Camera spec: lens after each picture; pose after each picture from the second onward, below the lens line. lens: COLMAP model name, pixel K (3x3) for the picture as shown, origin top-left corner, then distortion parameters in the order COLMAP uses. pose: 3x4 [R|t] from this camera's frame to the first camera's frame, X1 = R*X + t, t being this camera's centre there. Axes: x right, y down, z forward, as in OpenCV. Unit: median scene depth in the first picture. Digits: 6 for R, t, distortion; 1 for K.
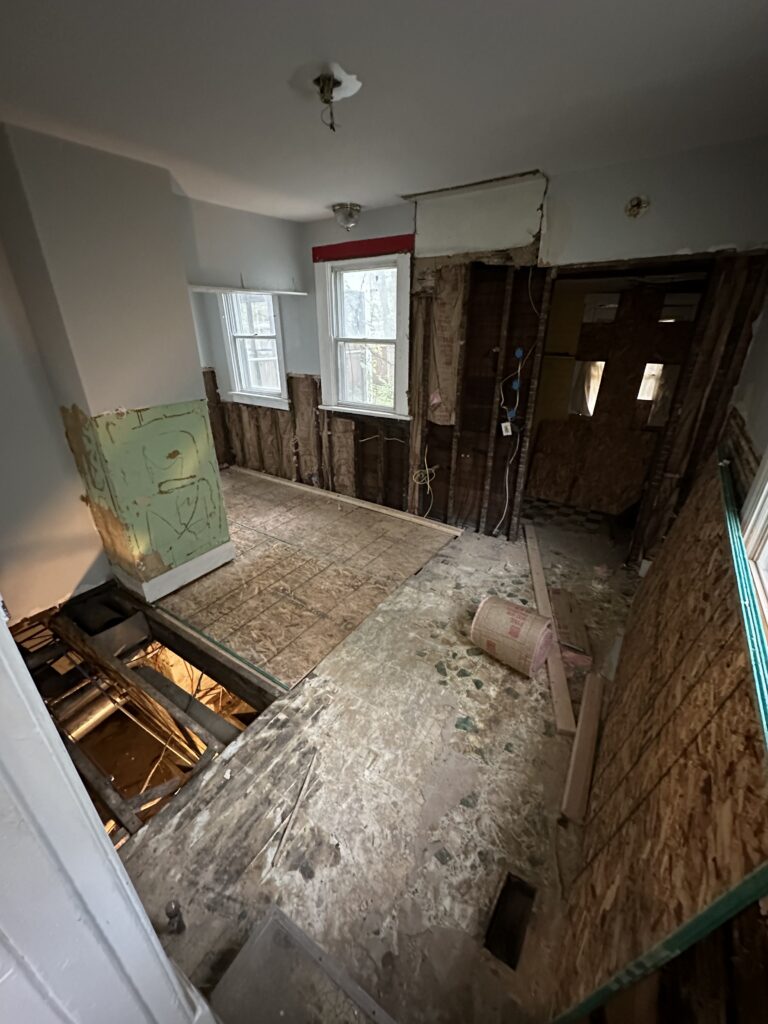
lens RADIAL K [[408.0, 0, 384.0], [0, 408.0, 512.0], [0, 0, 1]] dist [-0.002187, 0.000204]
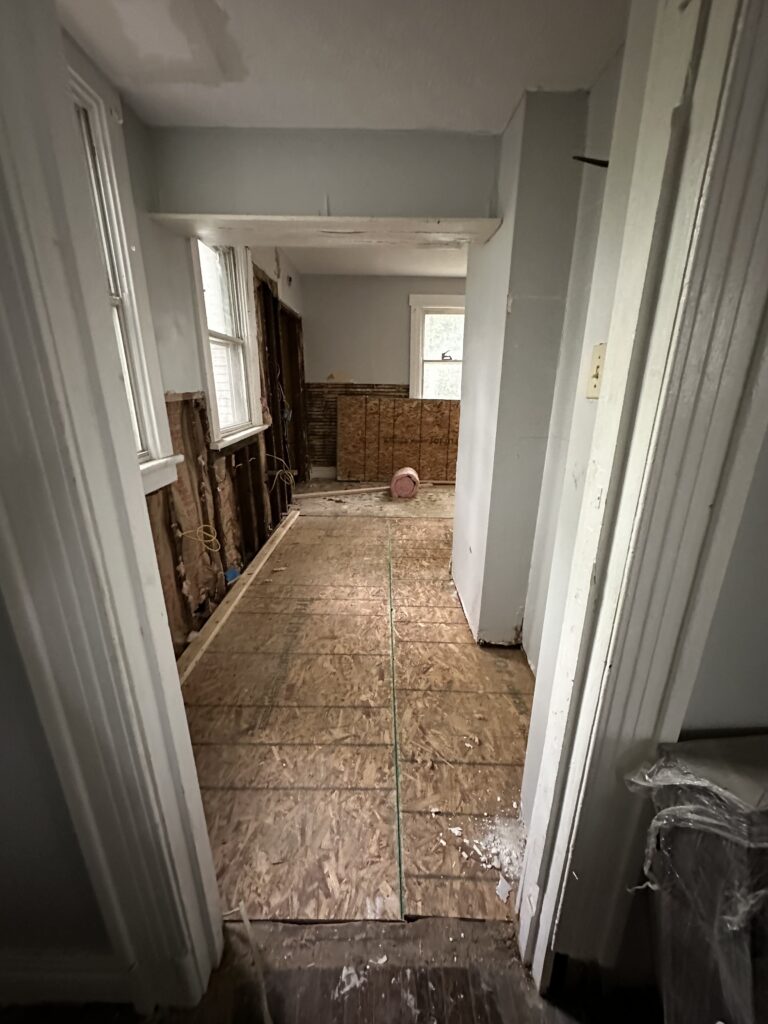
lens RADIAL K [[408.3, 0, 384.0], [0, 408.3, 512.0], [0, 0, 1]] dist [-0.001882, 0.000140]
pose [[-0.565374, -0.250907, 0.785747, -0.924384], [0.342730, 0.795022, 0.500476, -0.475750], [-0.750259, 0.552255, -0.363491, 1.326210]]
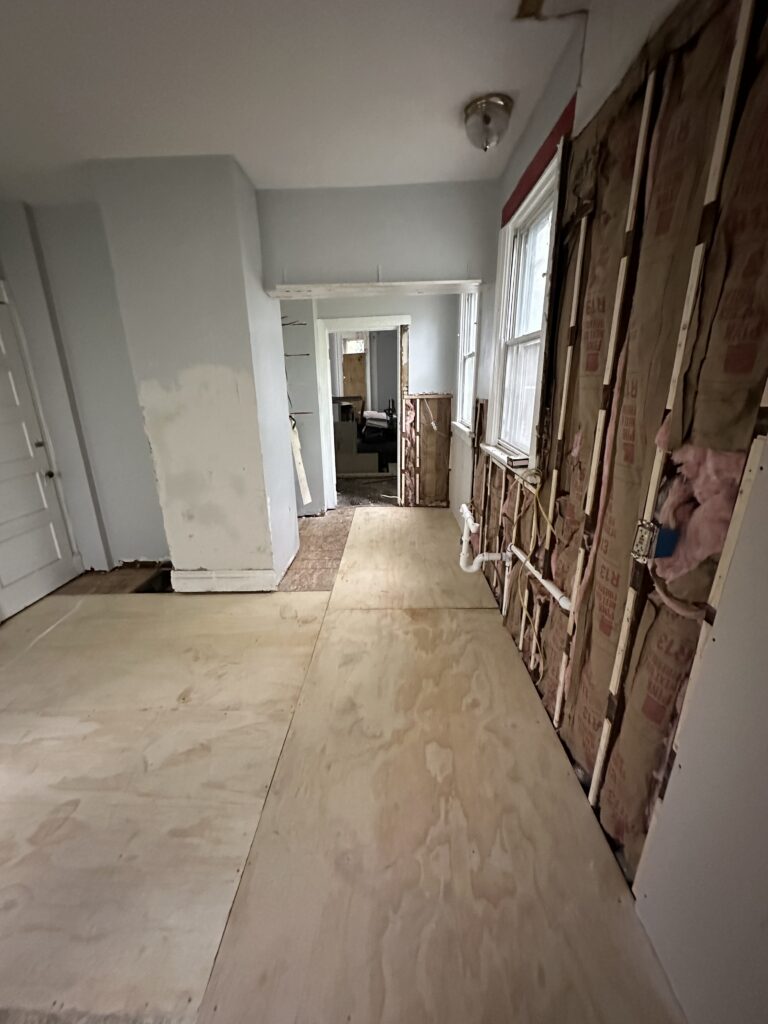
lens RADIAL K [[408.0, 0, 384.0], [0, 408.0, 512.0], [0, 0, 1]] dist [-0.002187, 0.000204]
pose [[0.543866, 0.248036, -0.801678, 0.400680], [-0.340653, 0.938323, 0.059211, -0.169753], [0.766920, 0.240891, 0.594816, 0.609463]]
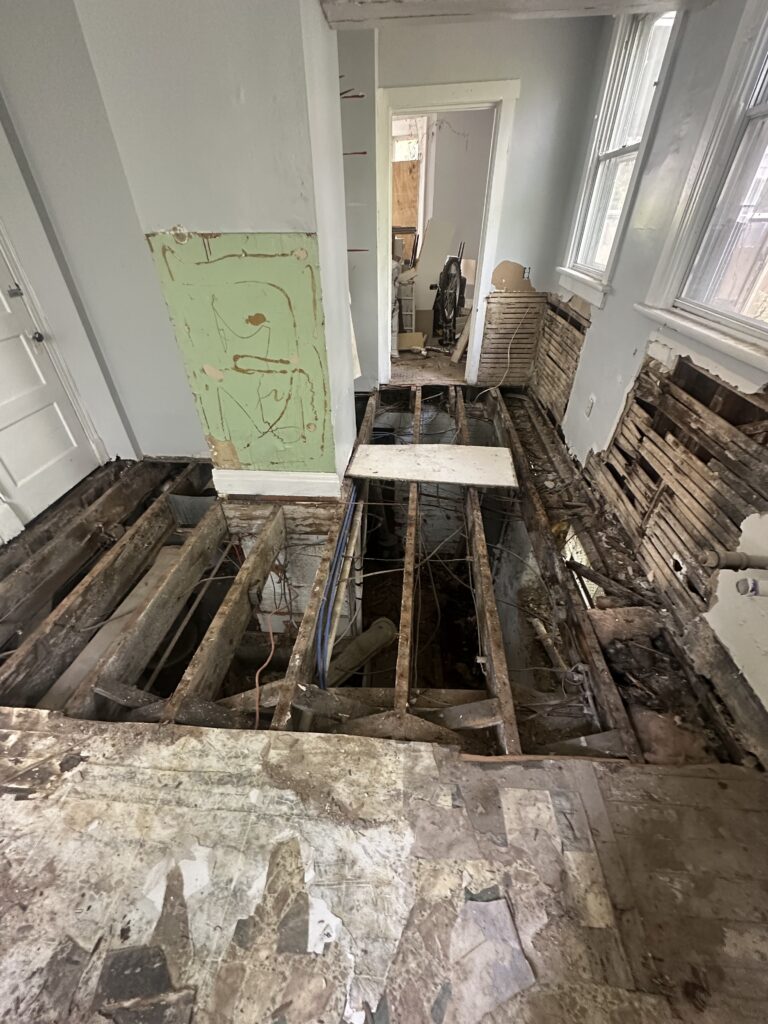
lens RADIAL K [[405.9, 0, 384.0], [0, 405.9, 512.0], [0, 0, 1]] dist [0.002784, 0.000208]
pose [[0.490231, 0.517228, -0.701533, 0.183479], [-0.364327, 0.852800, 0.374163, -0.157873], [0.791795, 0.072161, 0.606509, 0.622196]]
